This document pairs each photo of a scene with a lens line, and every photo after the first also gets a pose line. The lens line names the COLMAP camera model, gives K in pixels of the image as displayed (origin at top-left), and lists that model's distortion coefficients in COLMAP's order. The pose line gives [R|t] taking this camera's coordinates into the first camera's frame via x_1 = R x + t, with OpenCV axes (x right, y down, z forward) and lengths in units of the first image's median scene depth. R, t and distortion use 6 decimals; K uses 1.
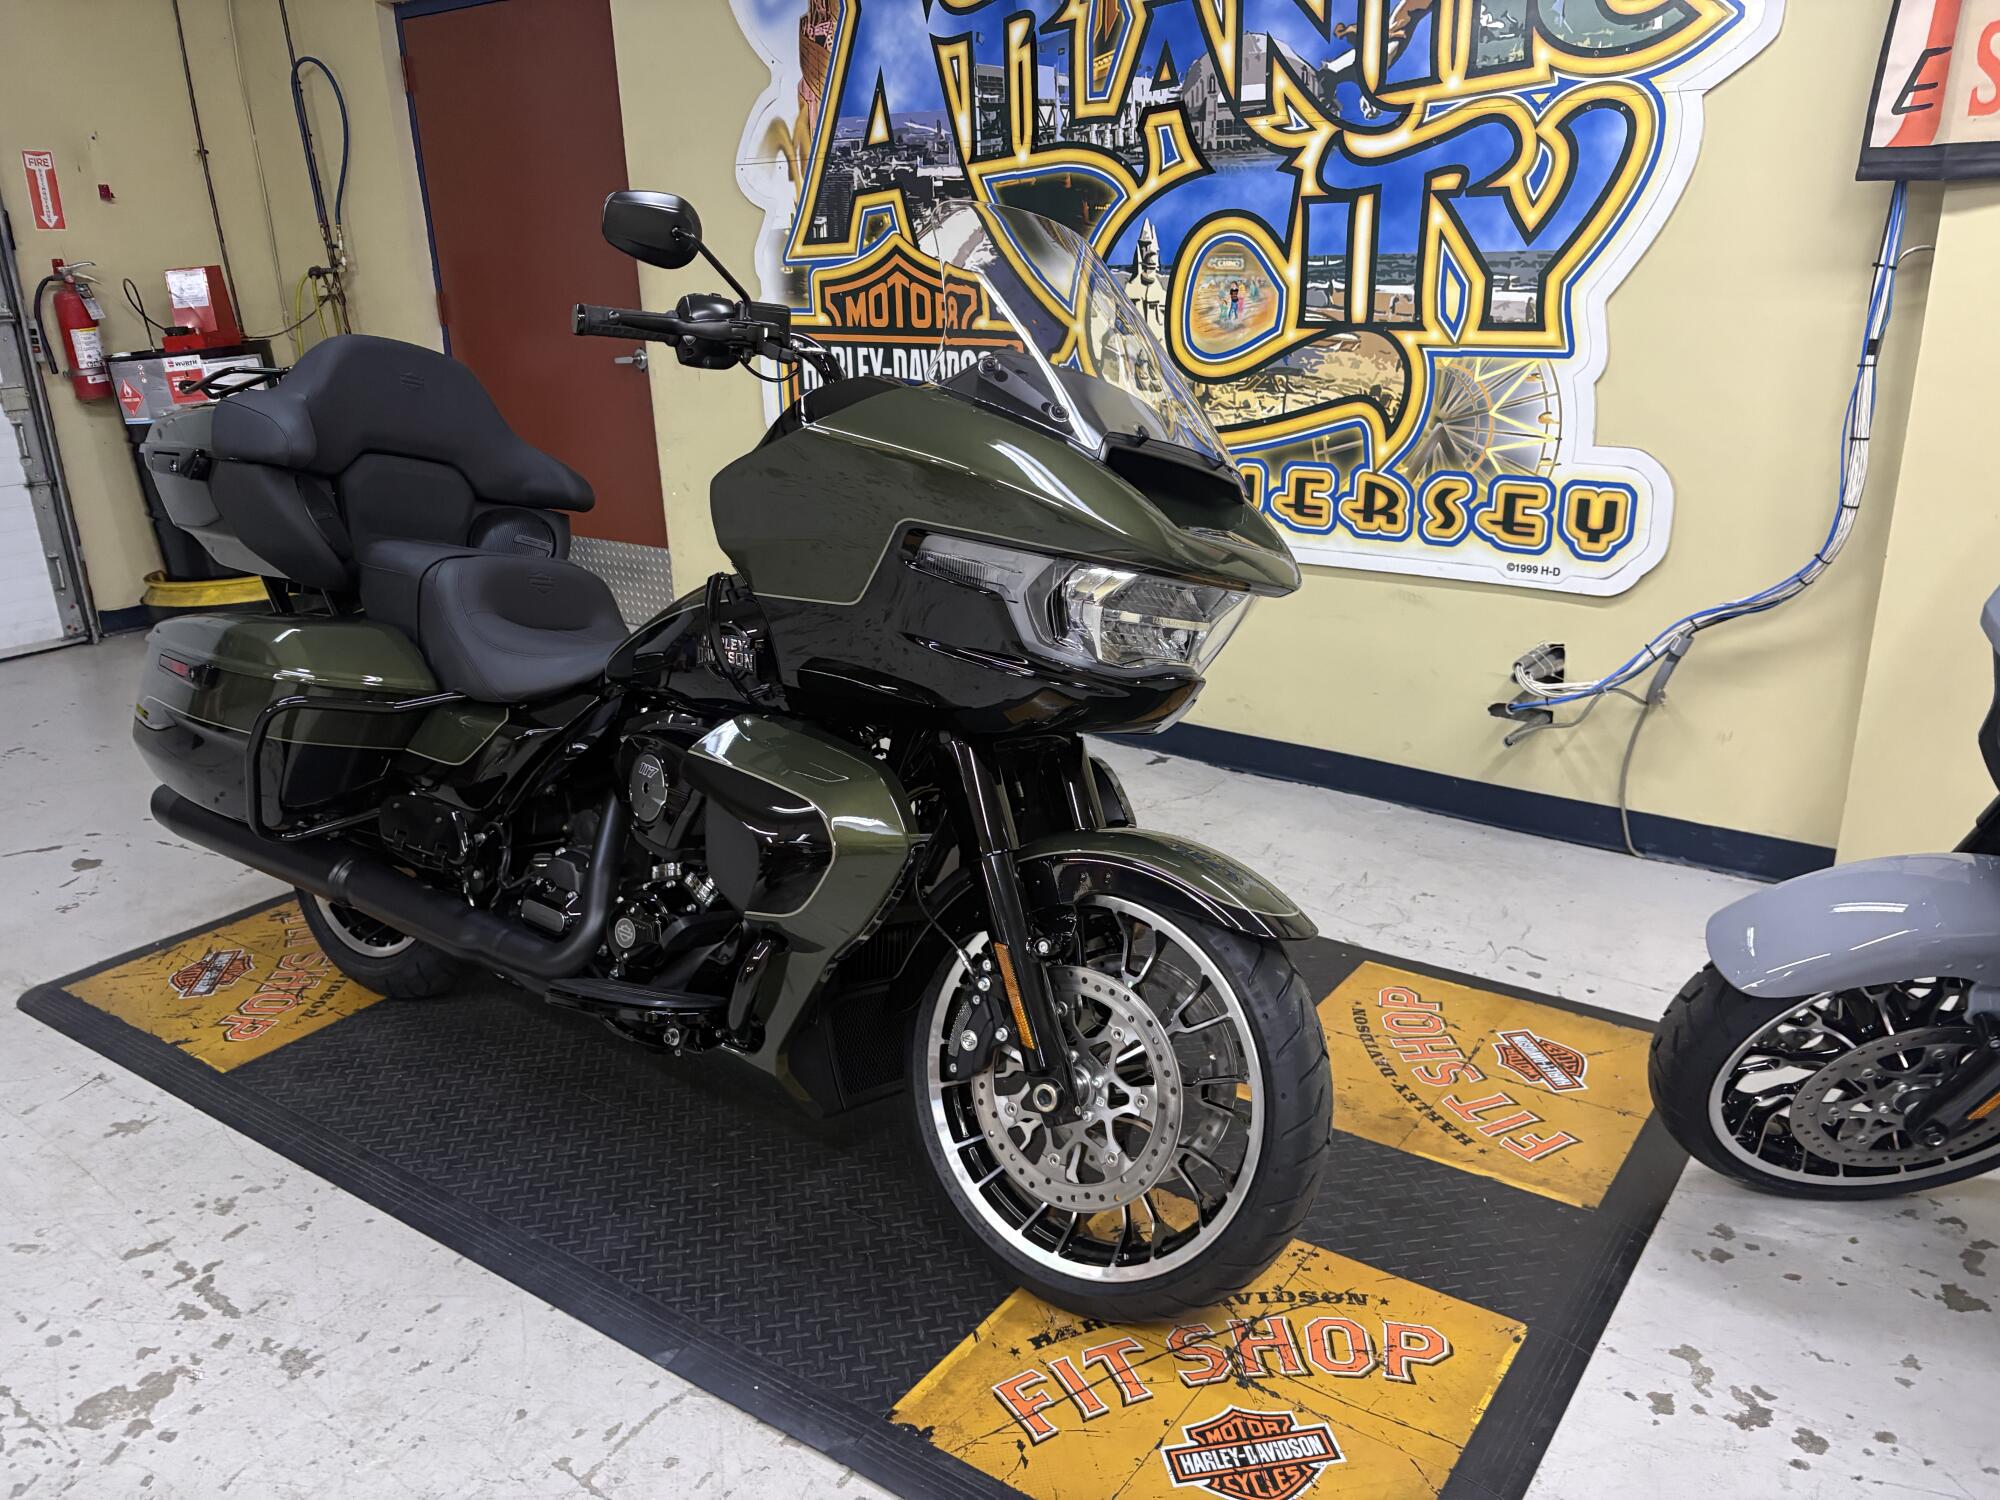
lens RADIAL K [[1517.2, 0, 936.0], [0, 1517.2, 742.0], [0, 0, 1]] dist [0.062027, -0.038632]
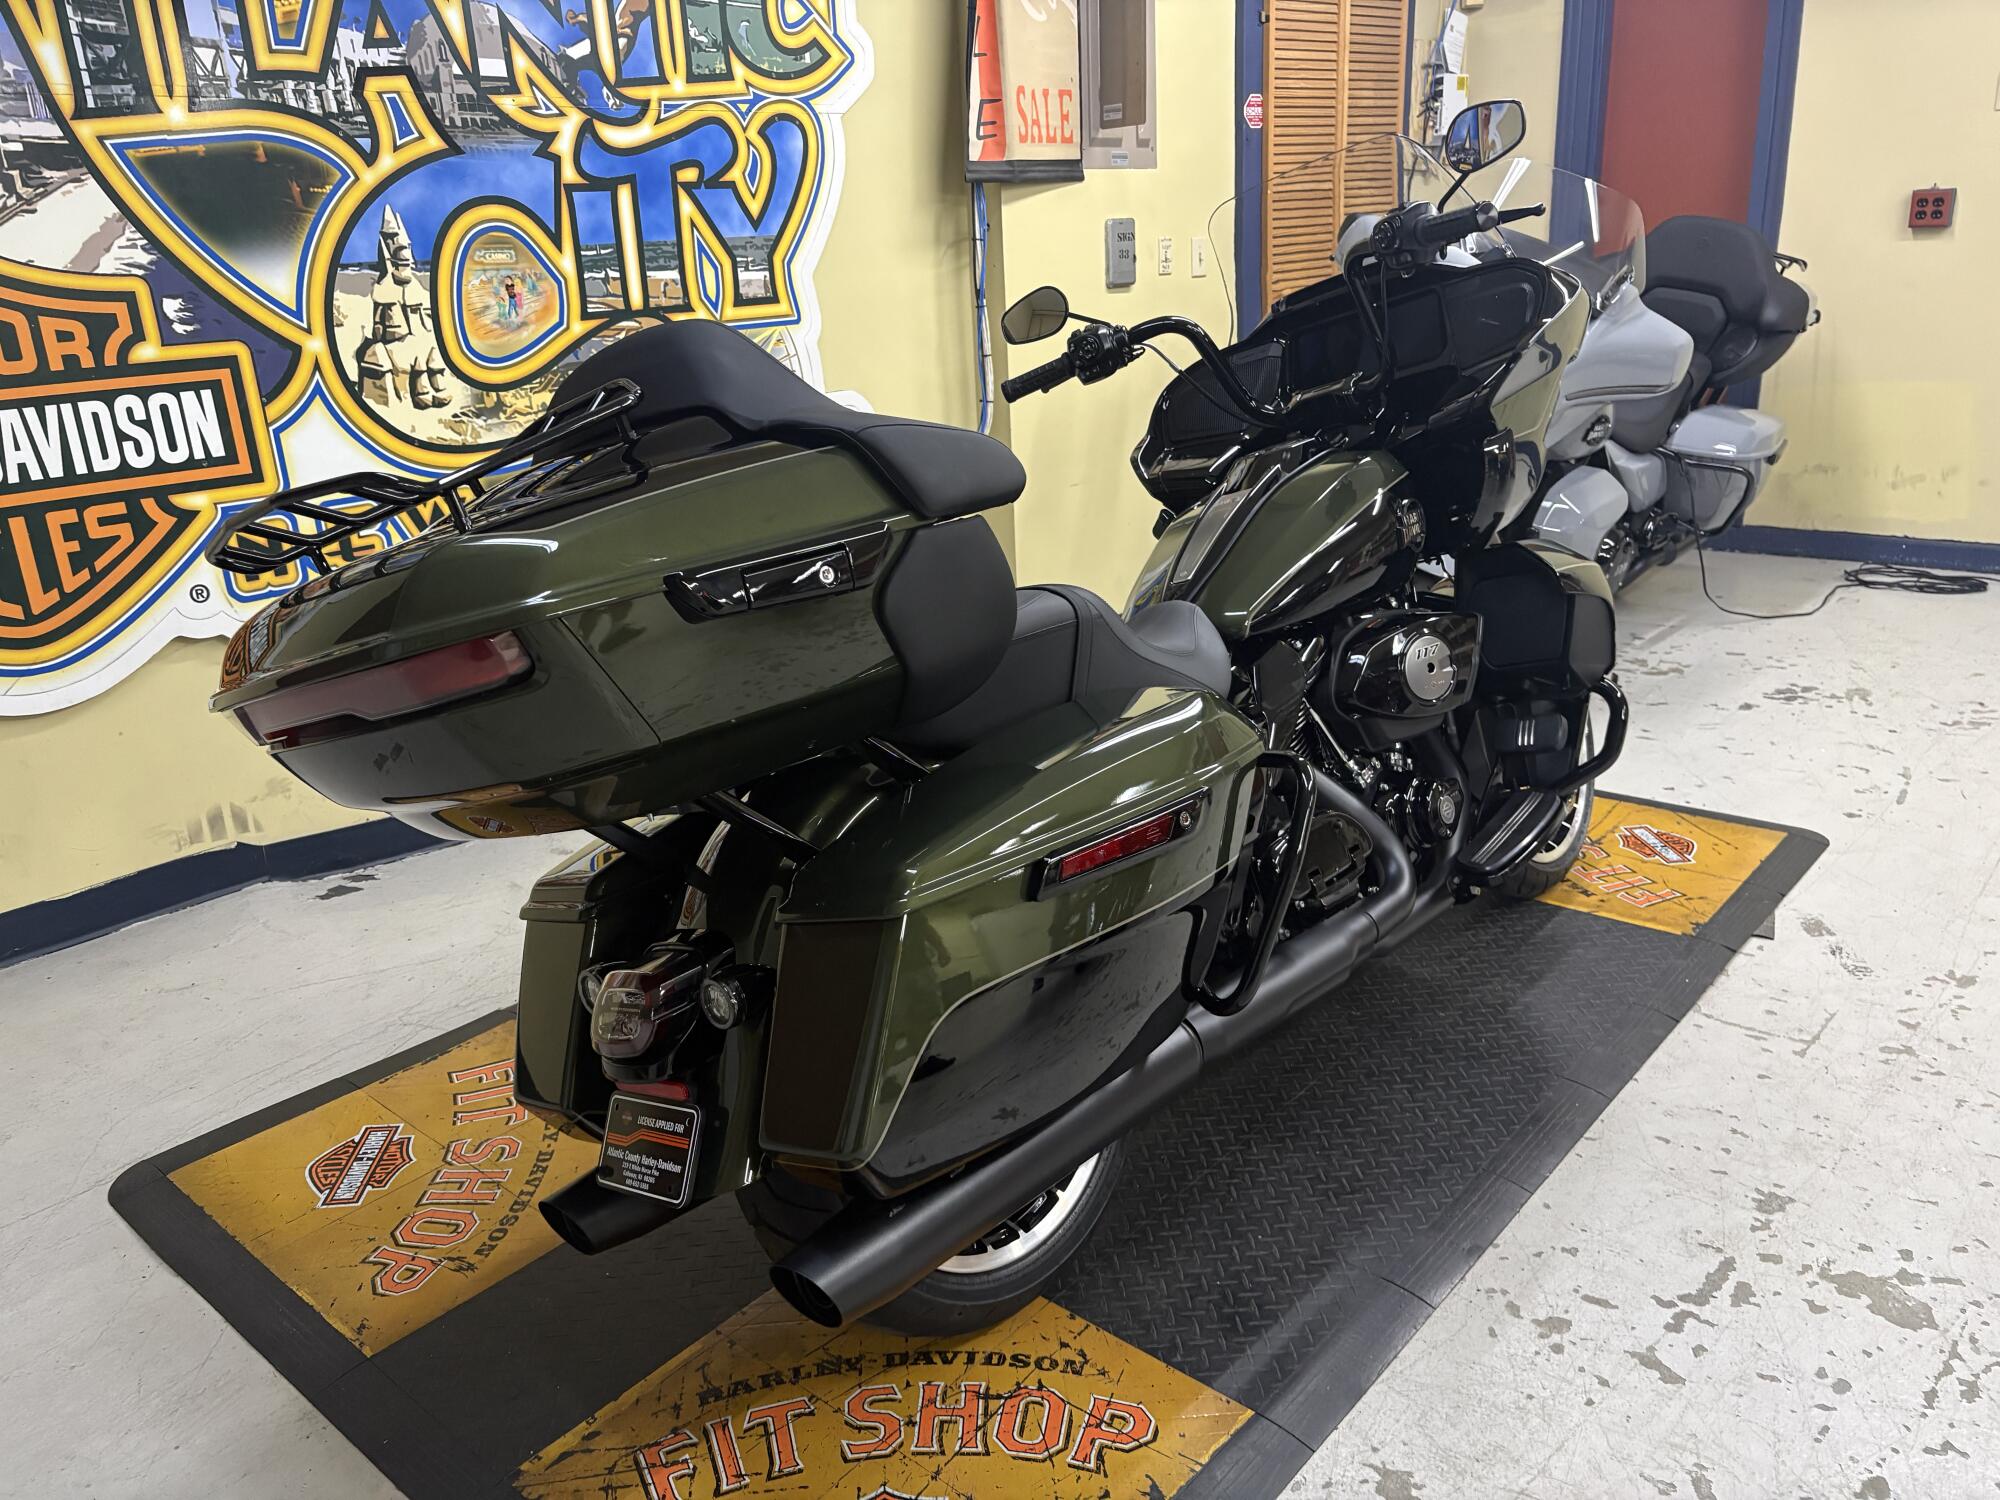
lens RADIAL K [[1517.2, 0, 1002.6], [0, 1517.2, 745.3], [0, 0, 1]] dist [0.062027, -0.038632]
pose [[0.066834, -0.302416, 0.950830, -0.769065], [0.358951, 0.896444, 0.259888, -0.189085], [-0.930961, 0.323932, 0.168465, 0.689041]]
